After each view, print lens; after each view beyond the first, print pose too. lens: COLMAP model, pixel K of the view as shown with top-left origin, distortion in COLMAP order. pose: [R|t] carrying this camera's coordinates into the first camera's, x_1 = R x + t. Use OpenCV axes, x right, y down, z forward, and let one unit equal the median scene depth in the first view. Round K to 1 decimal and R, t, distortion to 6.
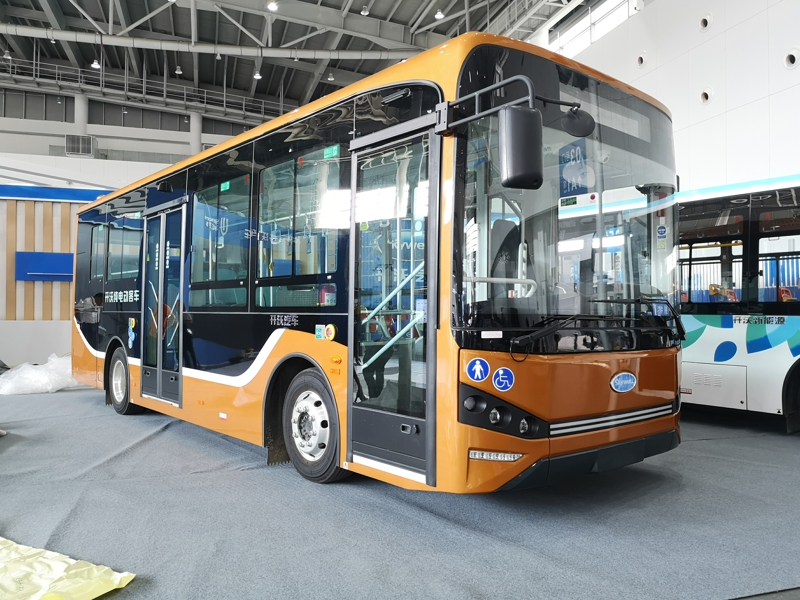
lens RADIAL K [[642.9, 0, 400.0], [0, 642.9, 300.0], [0, 0, 1]] dist [0.002822, -0.002979]
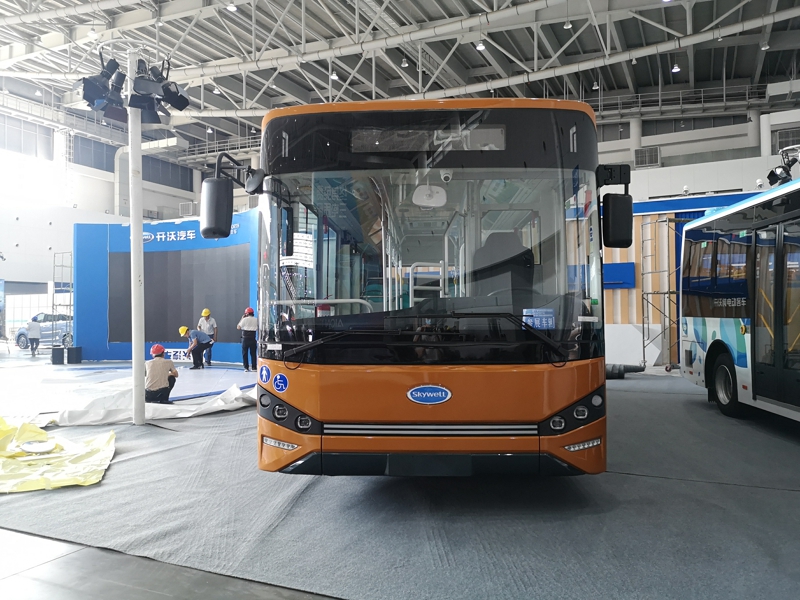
lens RADIAL K [[615.4, 0, 400.0], [0, 615.4, 300.0], [0, 0, 1]] dist [0.077673, -0.091531]
pose [[0.729728, -0.029227, -0.683112, 0.100960], [0.028830, 0.999513, -0.011966, -0.001486], [0.683129, -0.010962, 0.730215, 0.024448]]
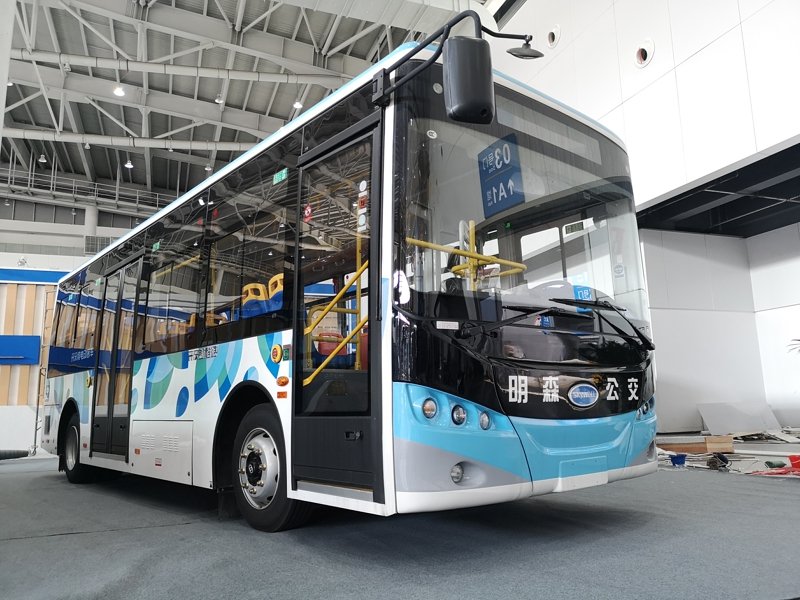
lens RADIAL K [[615.4, 0, 400.0], [0, 615.4, 300.0], [0, 0, 1]] dist [0.077673, -0.091531]
pose [[0.997783, -0.017508, 0.064205, 0.123343], [0.027008, 0.988283, -0.150224, 0.013653], [-0.060822, 0.151625, 0.986565, 0.050024]]
